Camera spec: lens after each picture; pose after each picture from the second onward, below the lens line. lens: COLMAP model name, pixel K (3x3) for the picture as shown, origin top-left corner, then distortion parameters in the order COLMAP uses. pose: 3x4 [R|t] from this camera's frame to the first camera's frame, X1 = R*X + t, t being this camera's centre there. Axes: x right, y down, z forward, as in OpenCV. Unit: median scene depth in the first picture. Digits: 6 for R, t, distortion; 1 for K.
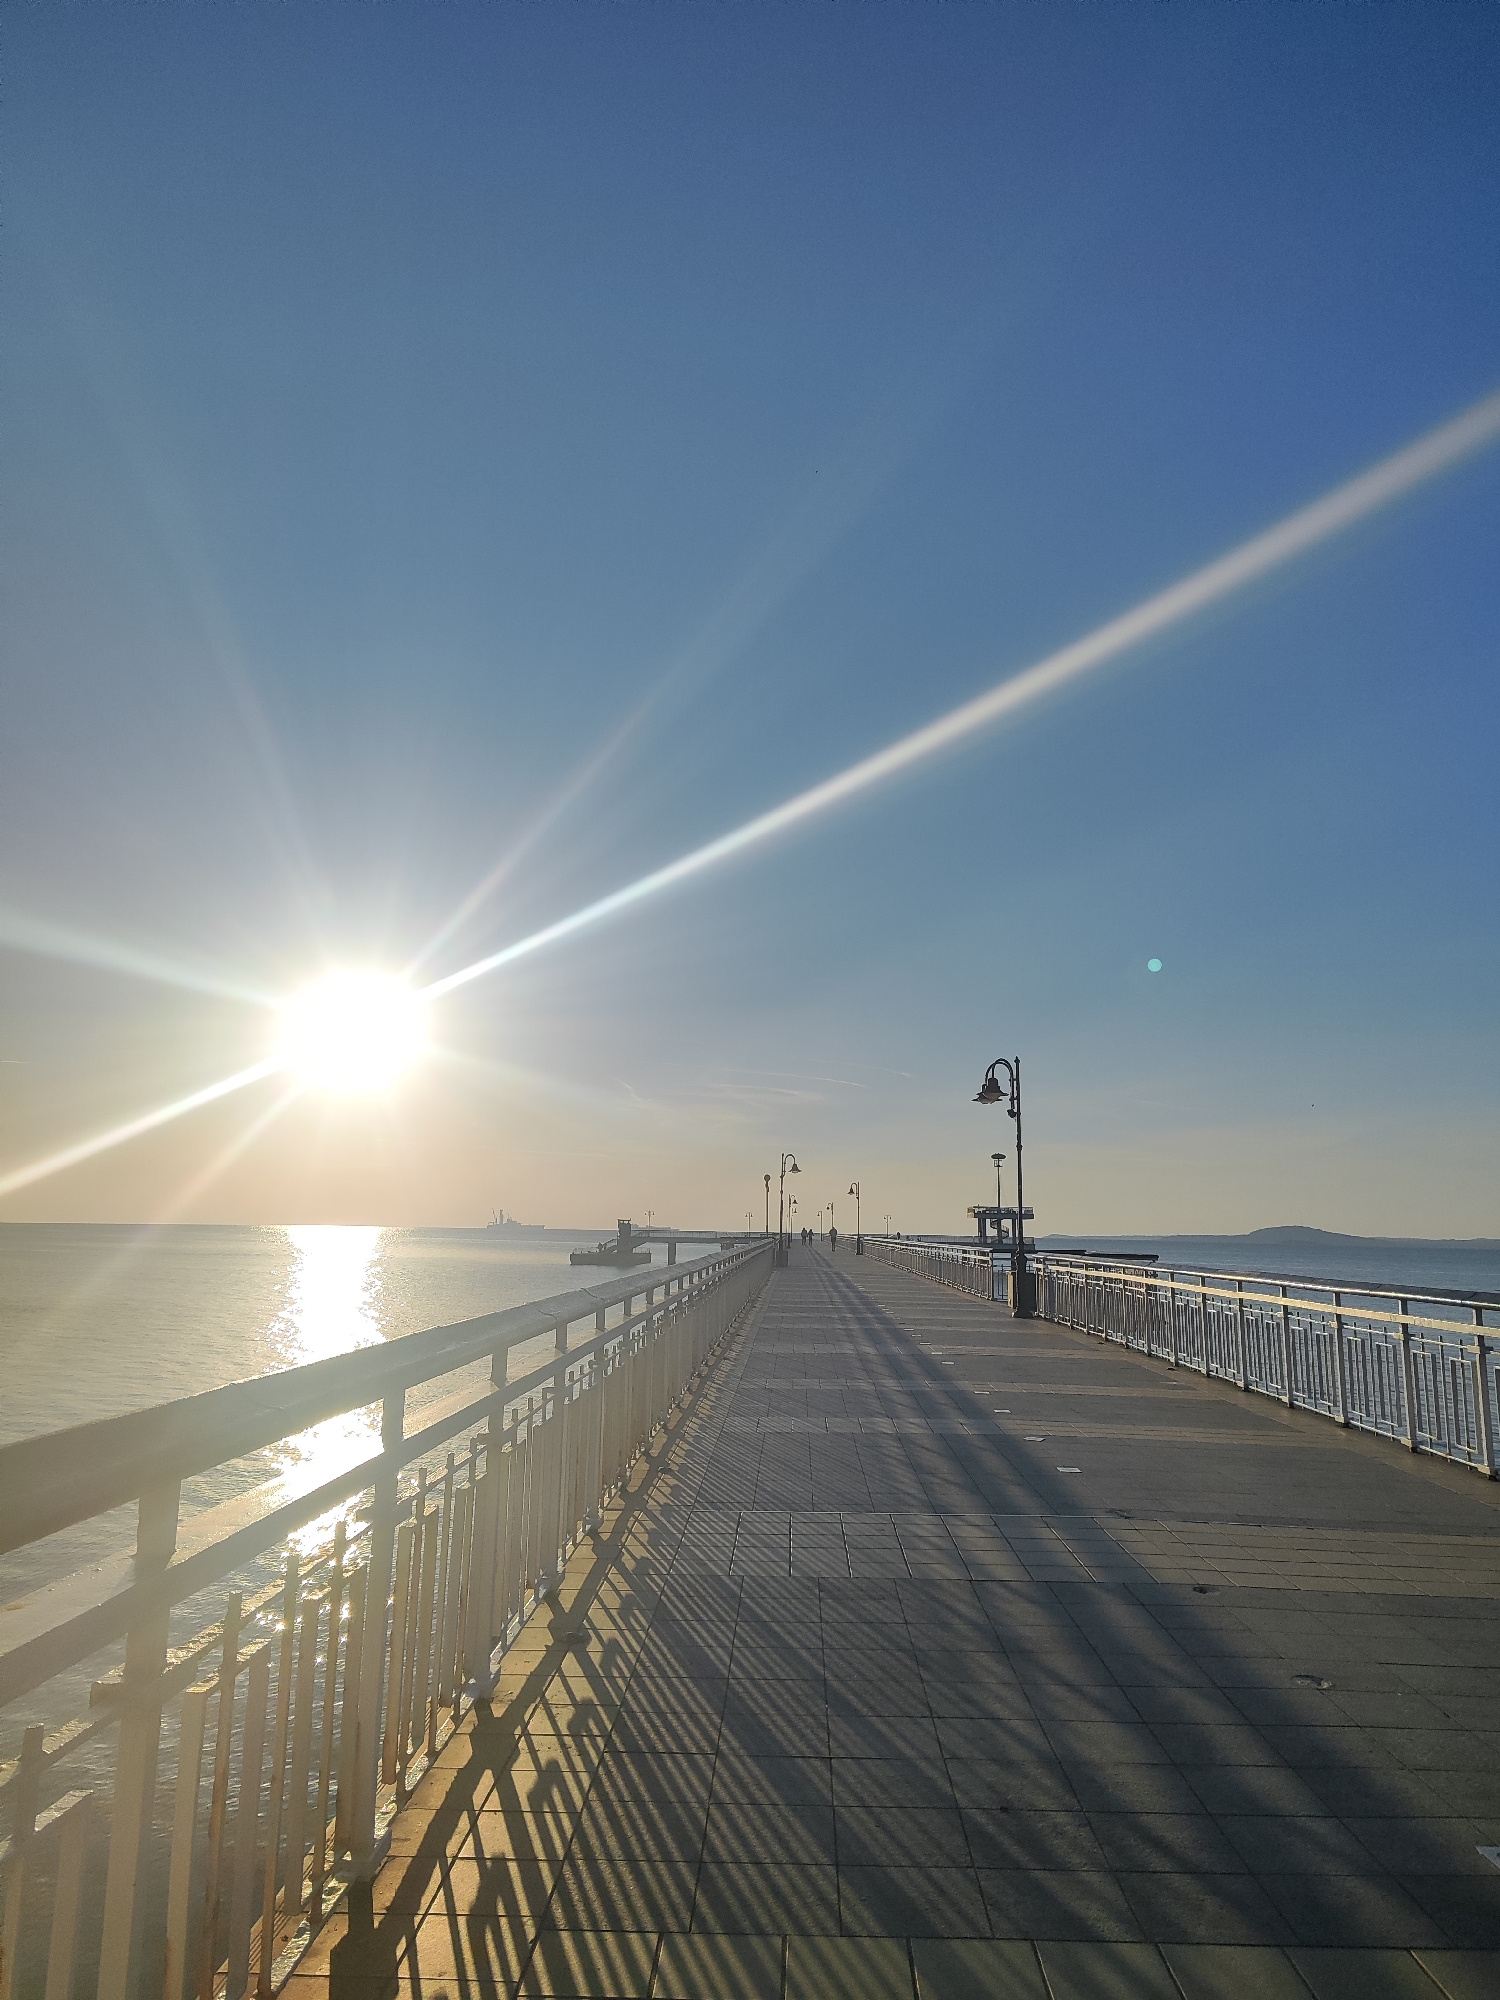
lens RADIAL K [[1339.5, 0, 750.0], [0, 1339.5, 1000.0], [0, 0, 1]] dist [0.032492, -0.002745]
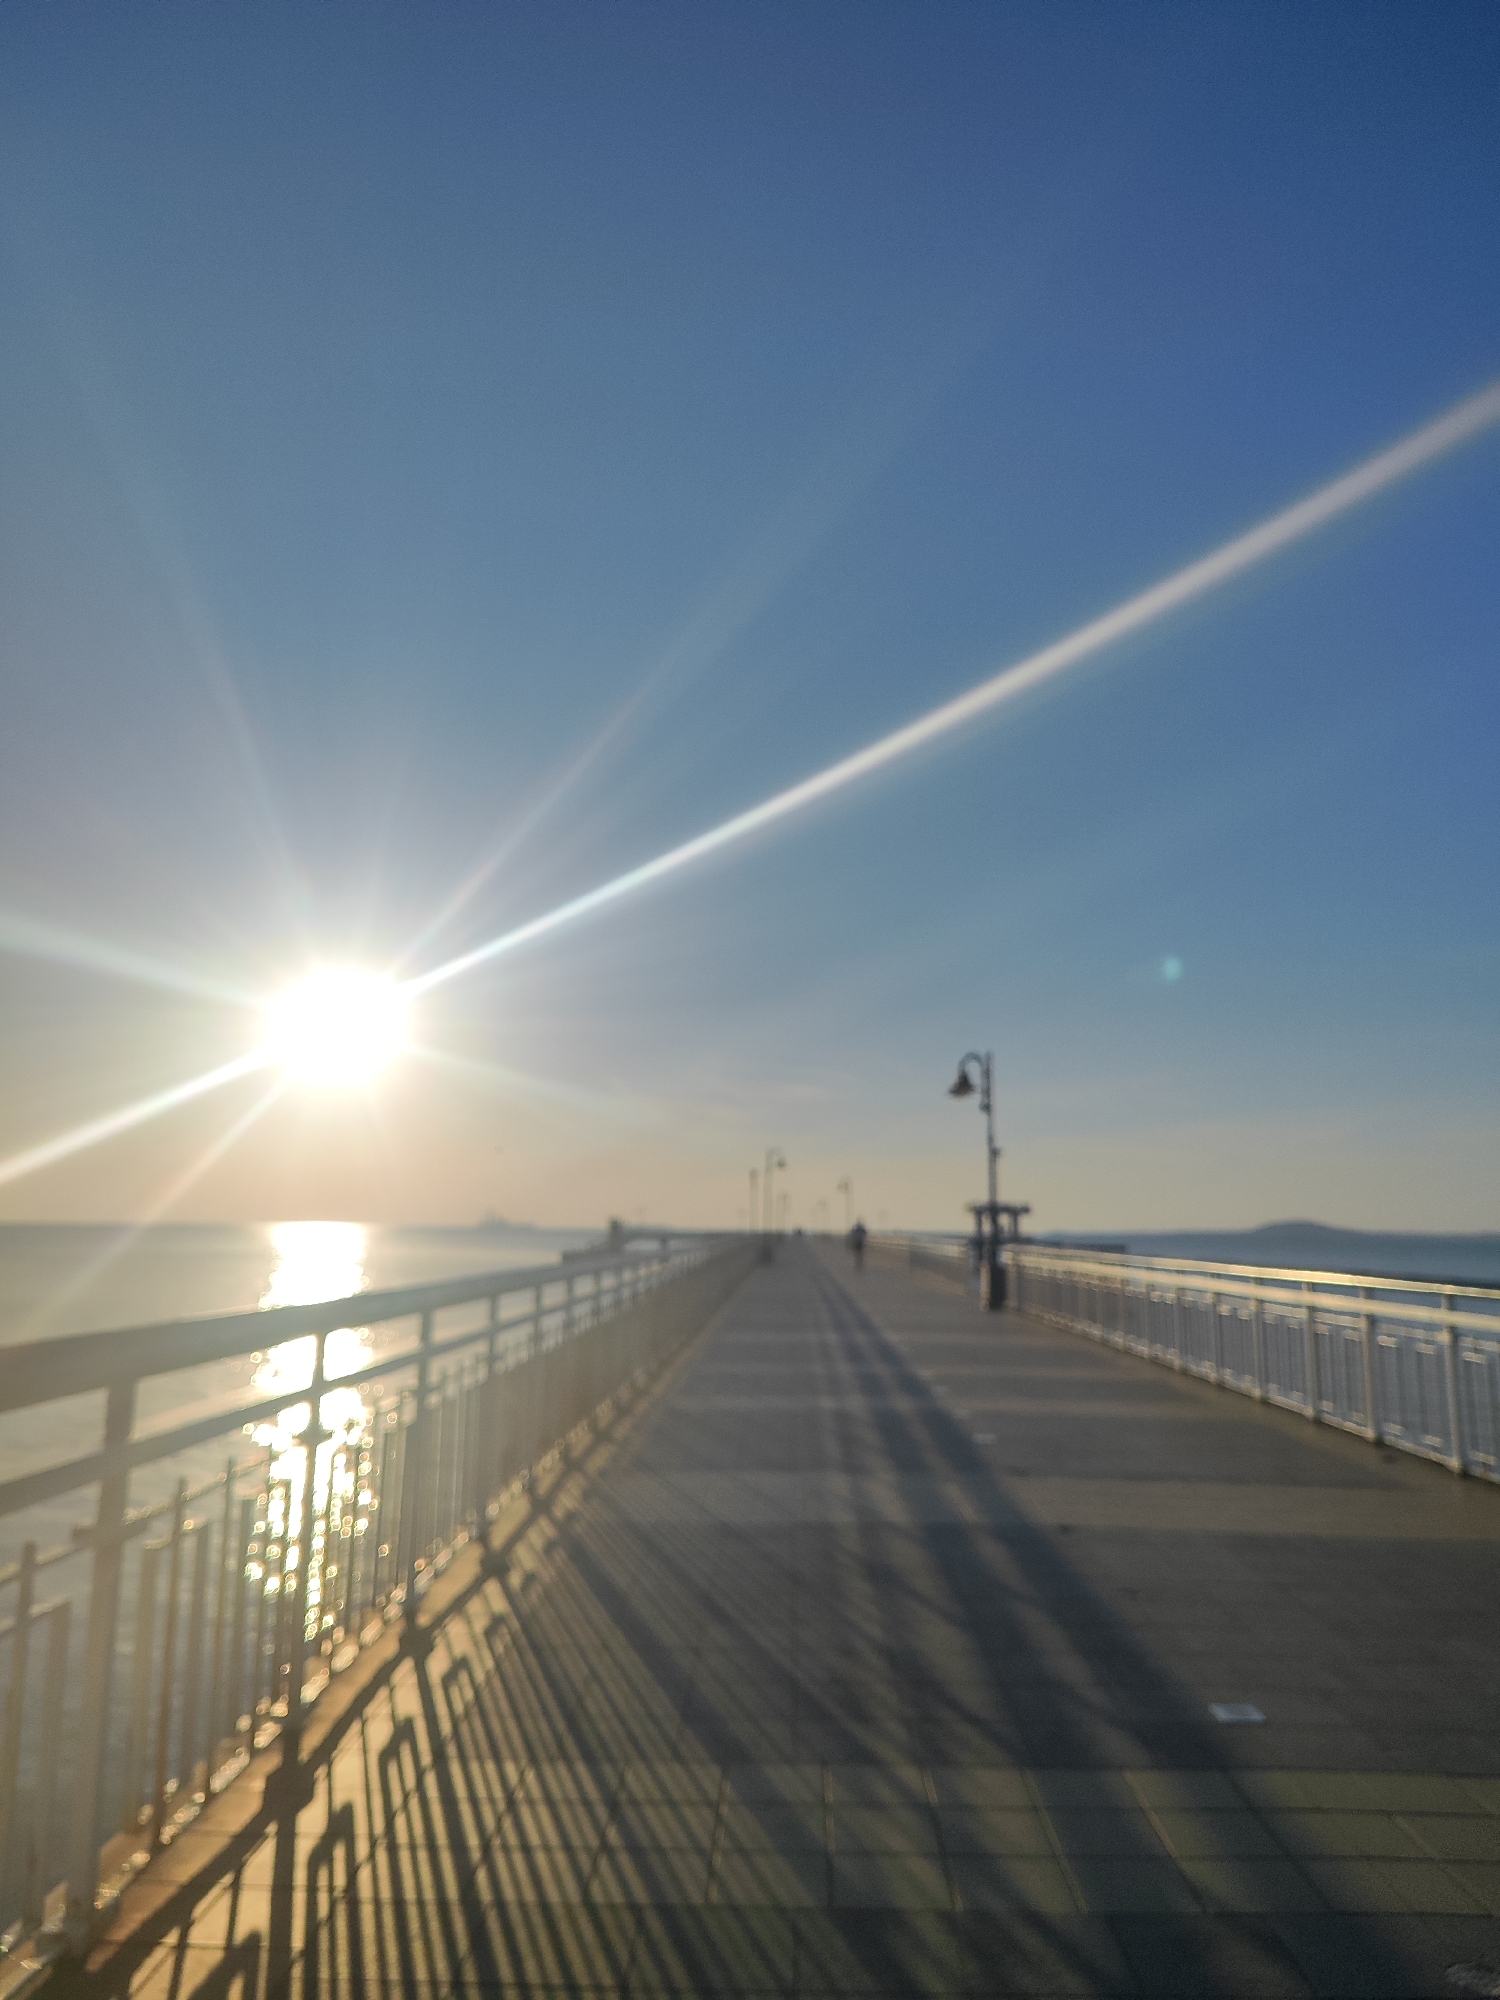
lens RADIAL K [[1339.5, 0, 750.0], [0, 1339.5, 1000.0], [0, 0, 1]] dist [0.032492, -0.002745]
pose [[0.999919, -0.004004, 0.012110, 0.077661], [0.003969, 0.999988, 0.002930, -0.011949], [-0.012122, -0.002882, 0.999922, -0.156664]]
